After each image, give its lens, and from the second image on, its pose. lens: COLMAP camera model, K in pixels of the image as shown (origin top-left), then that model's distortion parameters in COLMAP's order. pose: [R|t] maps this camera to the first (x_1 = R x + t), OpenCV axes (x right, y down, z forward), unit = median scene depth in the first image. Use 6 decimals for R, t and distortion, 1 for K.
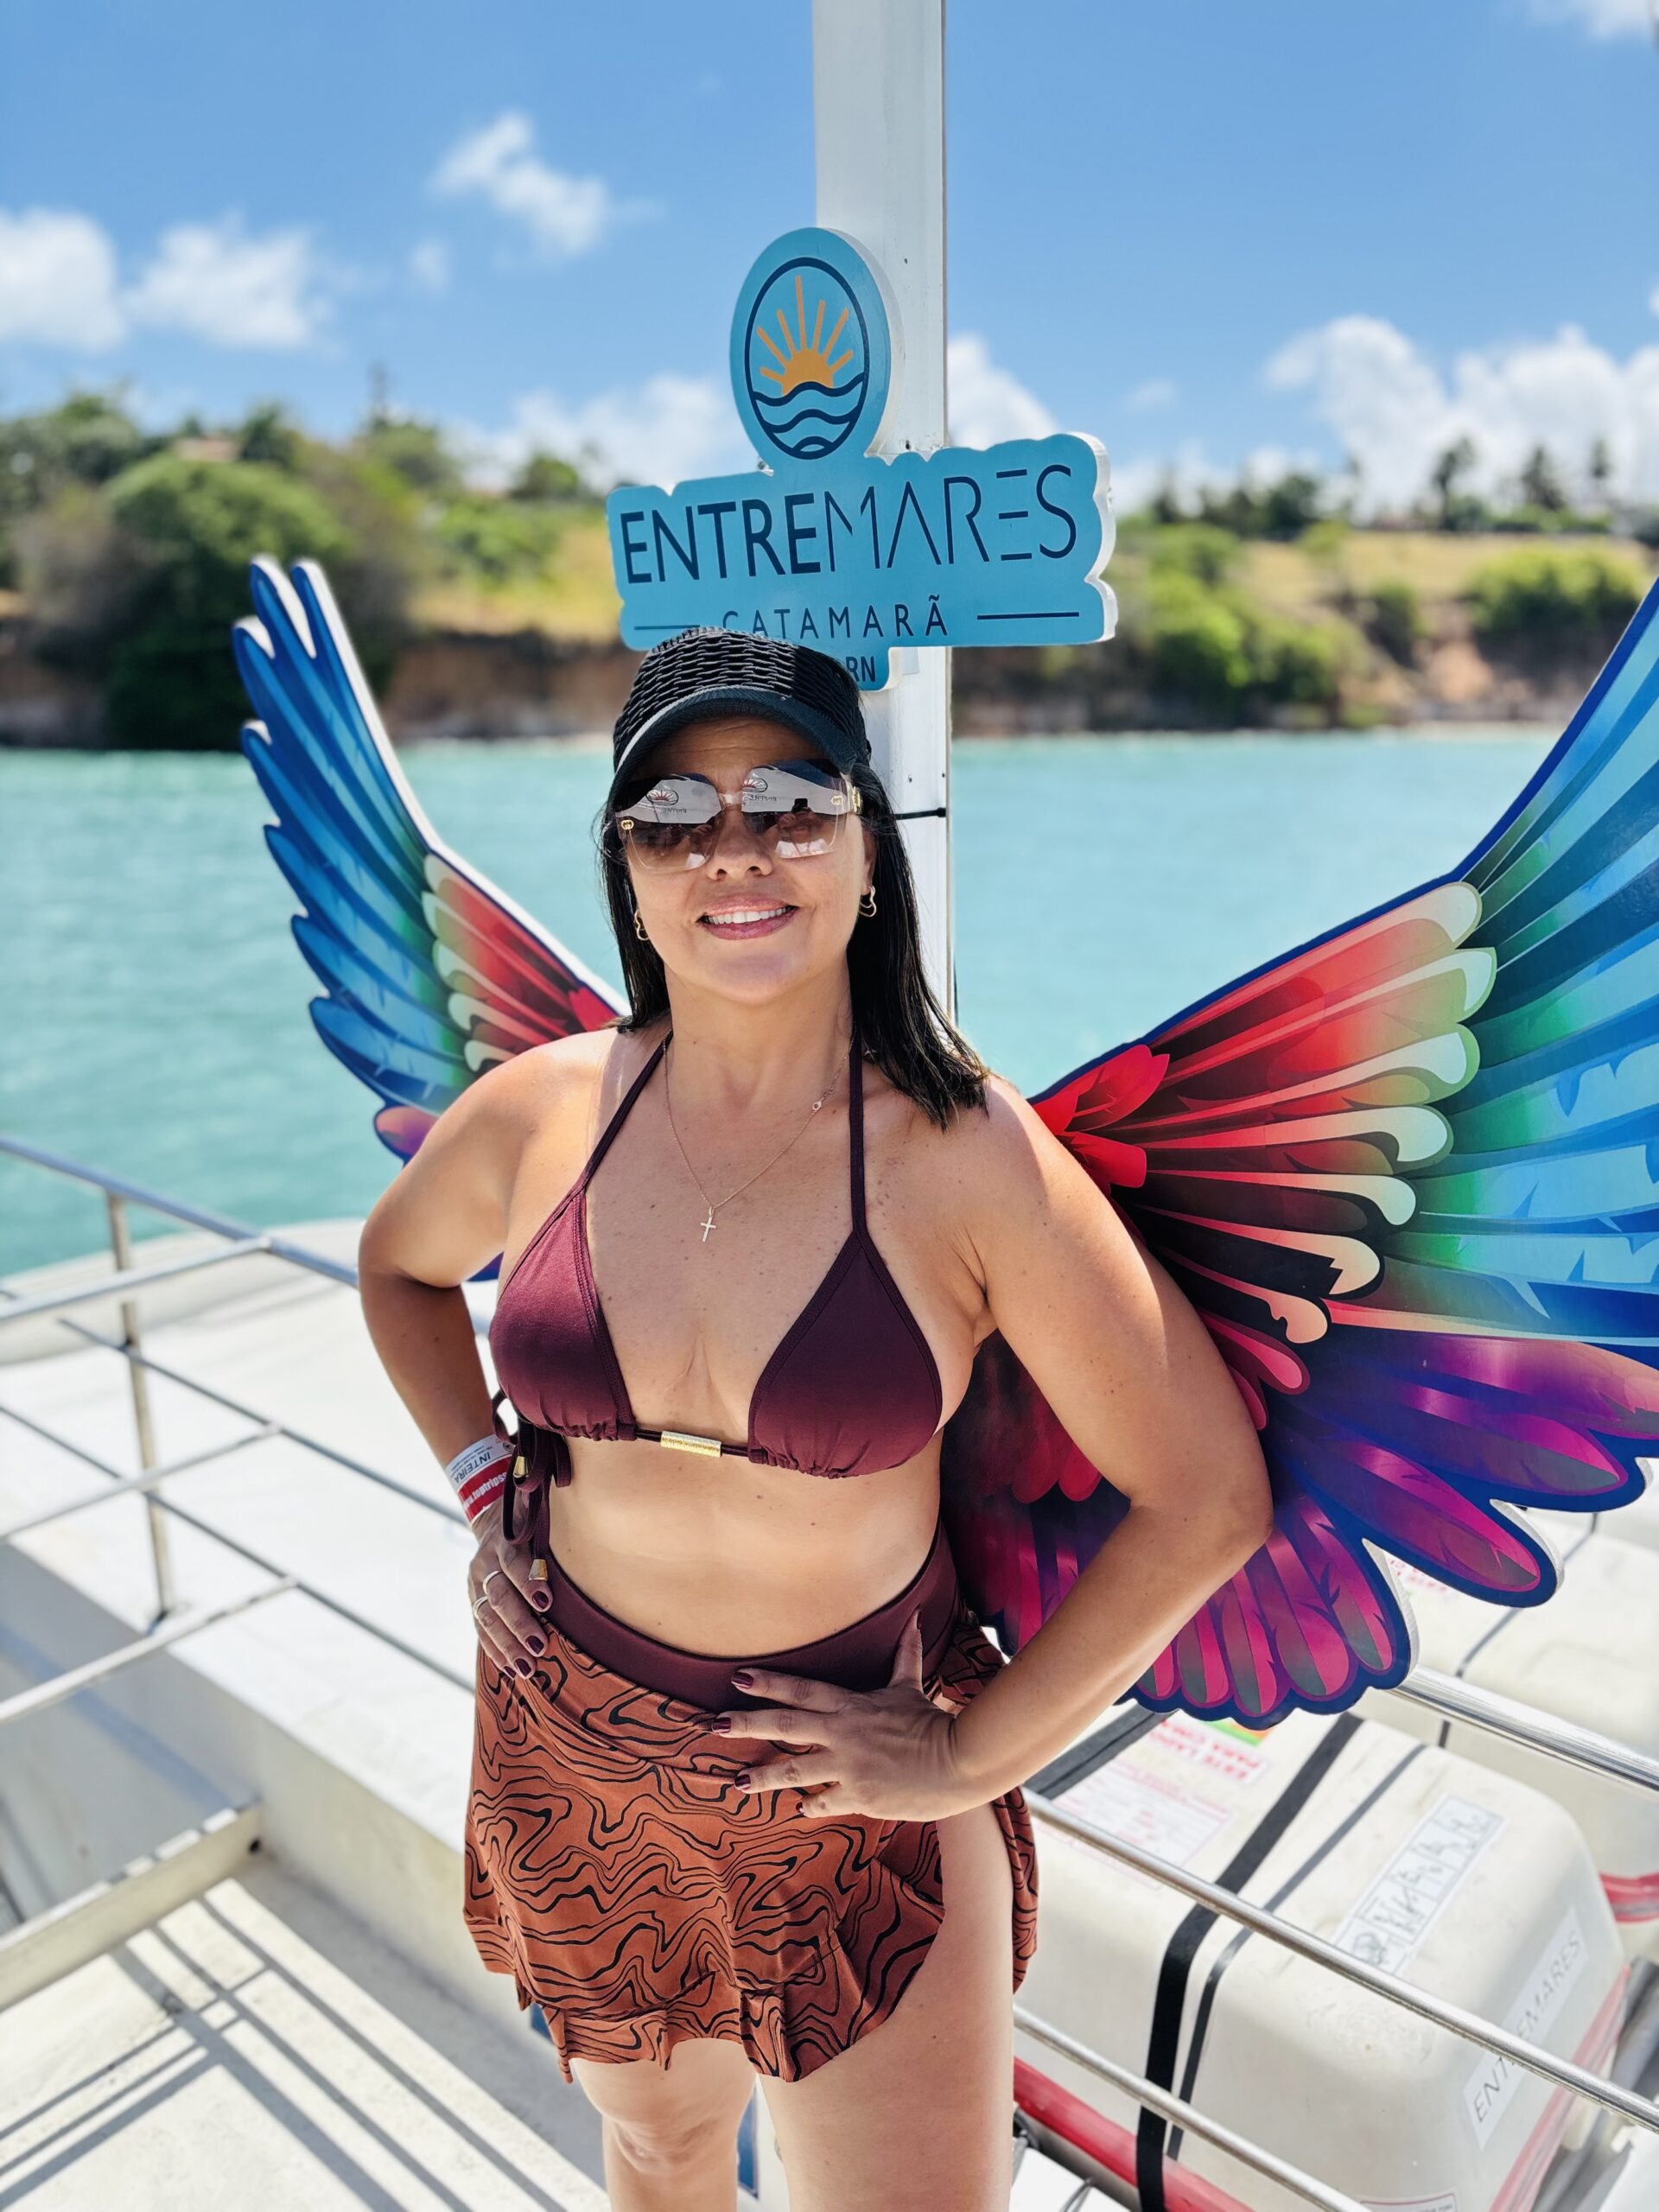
lens RADIAL K [[1699.2, 0, 815.1], [0, 1699.2, 1109.4], [0, 0, 1]] dist [0.018043, 0.001272]
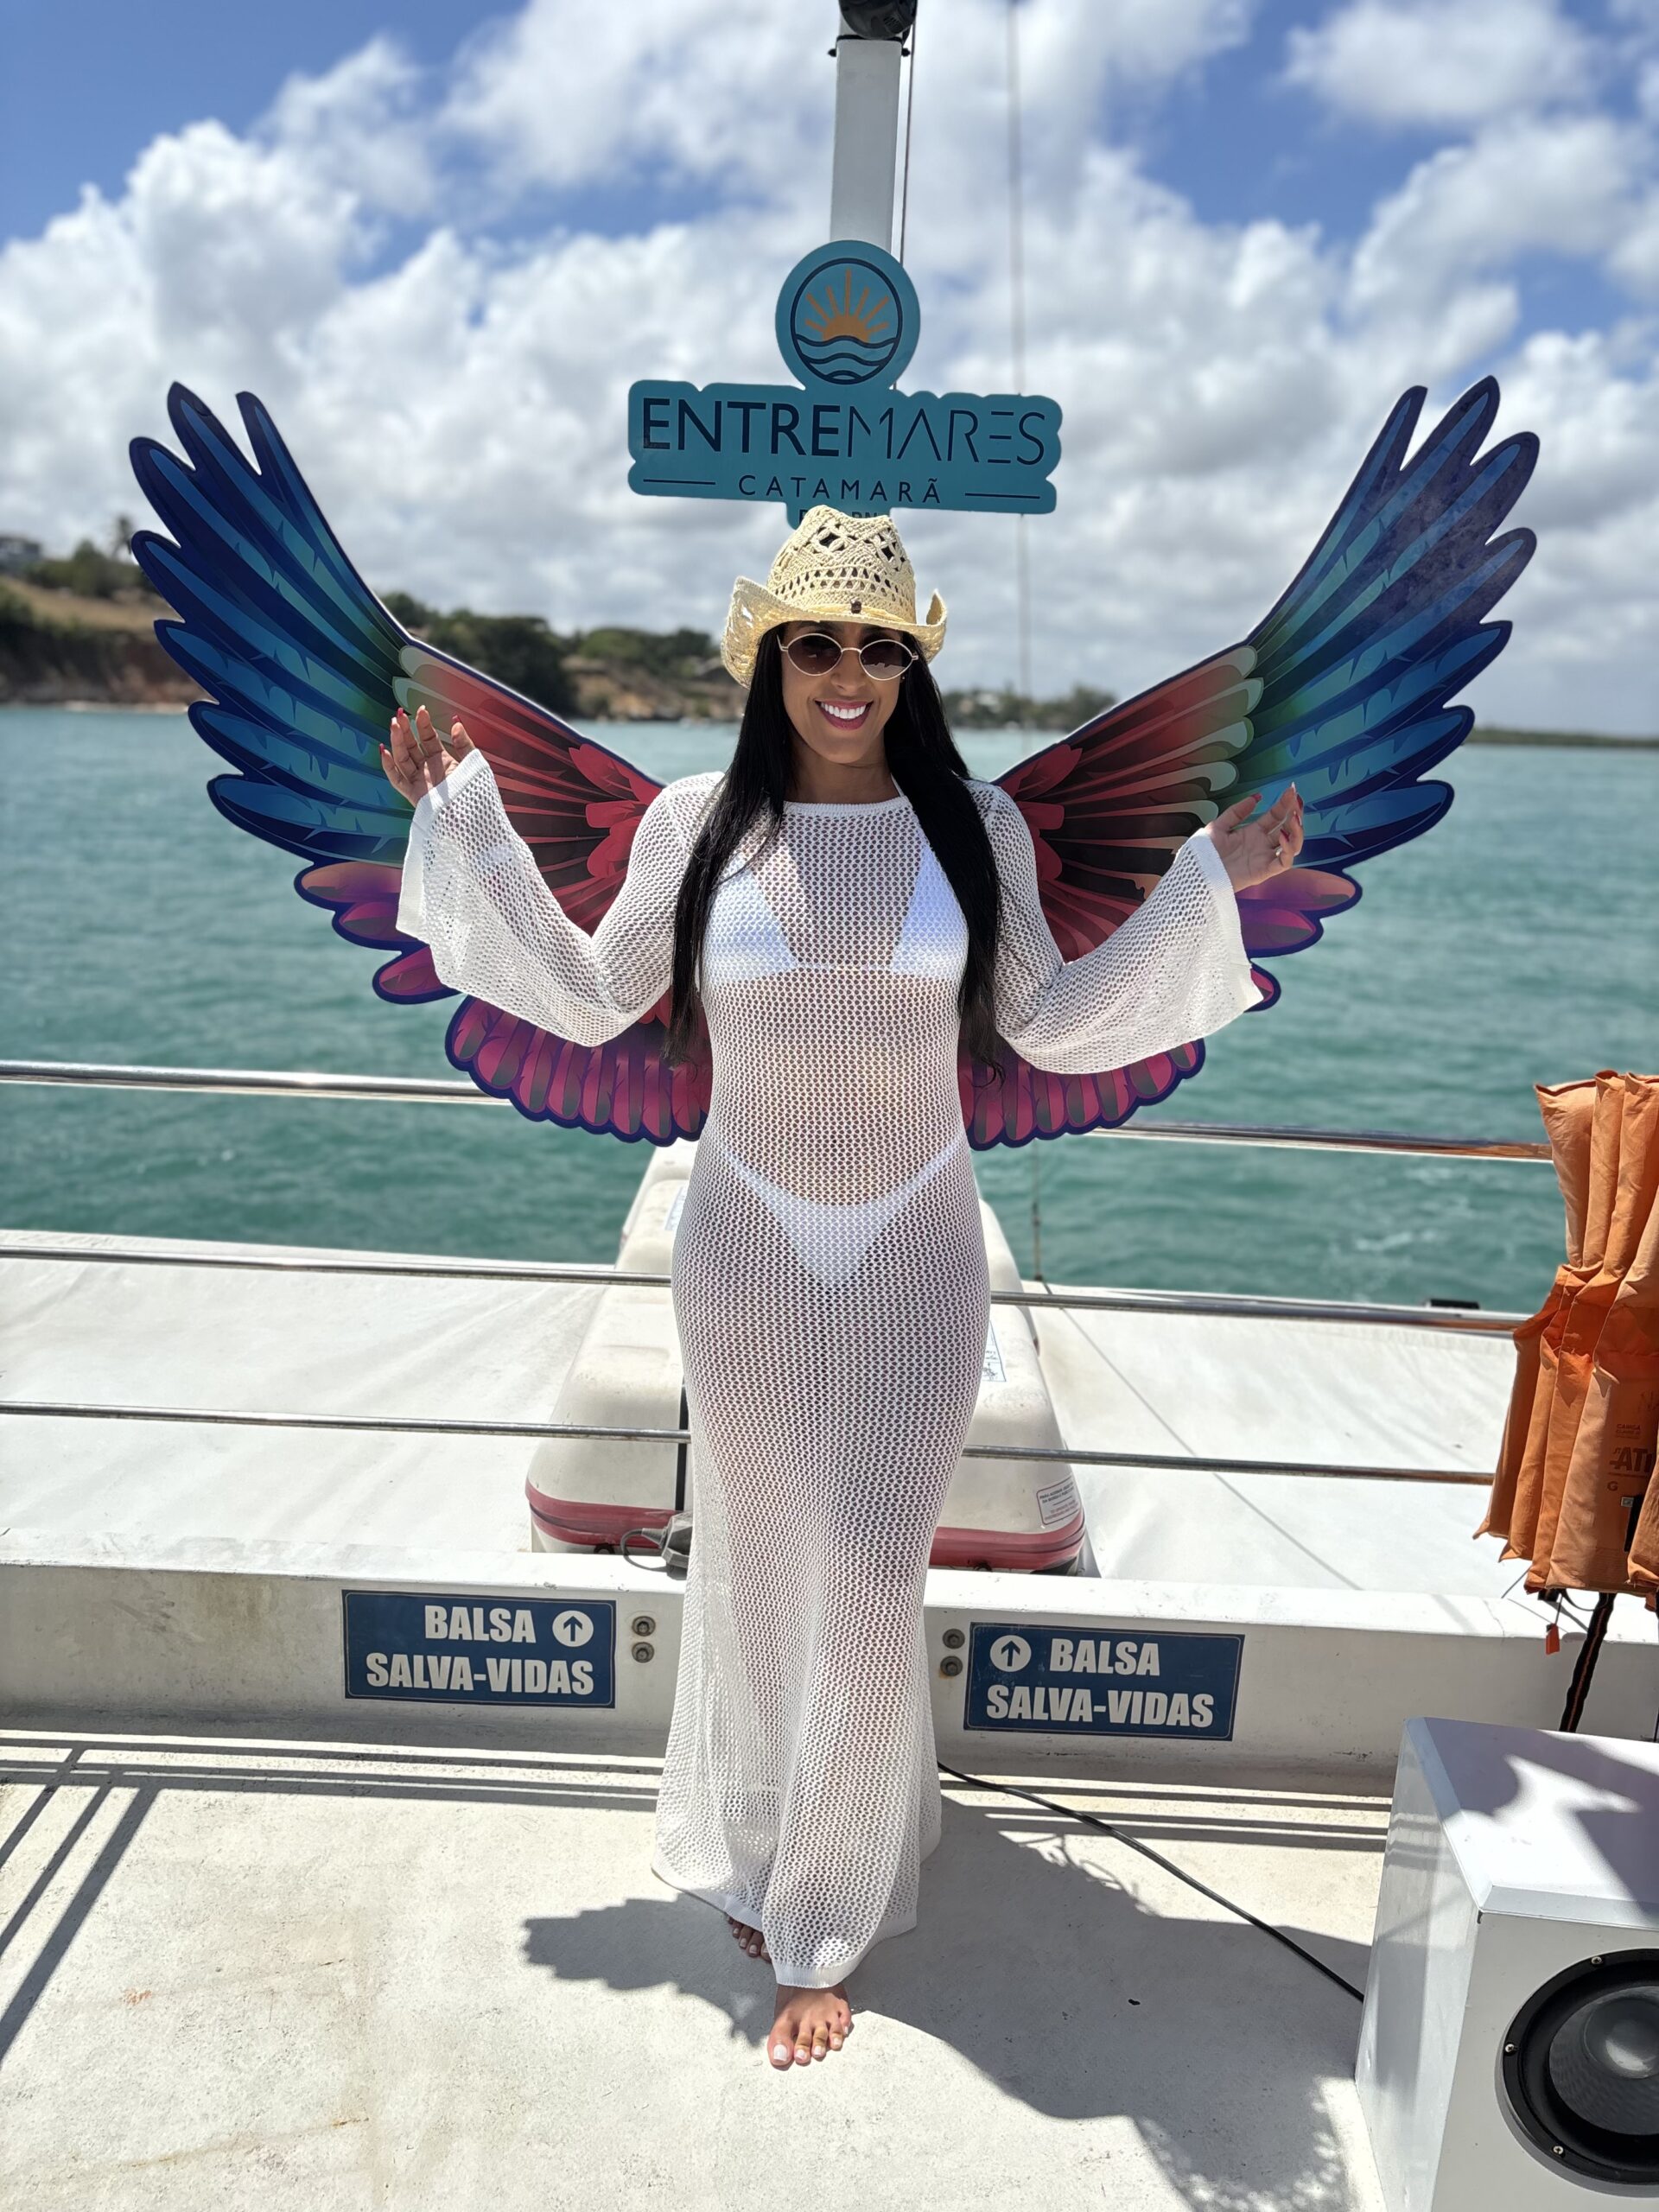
lens RADIAL K [[1699.2, 0, 816.3], [0, 1699.2, 1108.8], [0, 0, 1]] dist [0.018043, 0.001272]
pose [[0.765997, -0.109450, 0.633458, -1.066885], [0.105158, 0.993460, 0.044493, 0.212930], [-0.634184, 0.032532, 0.772497, -0.193849]]
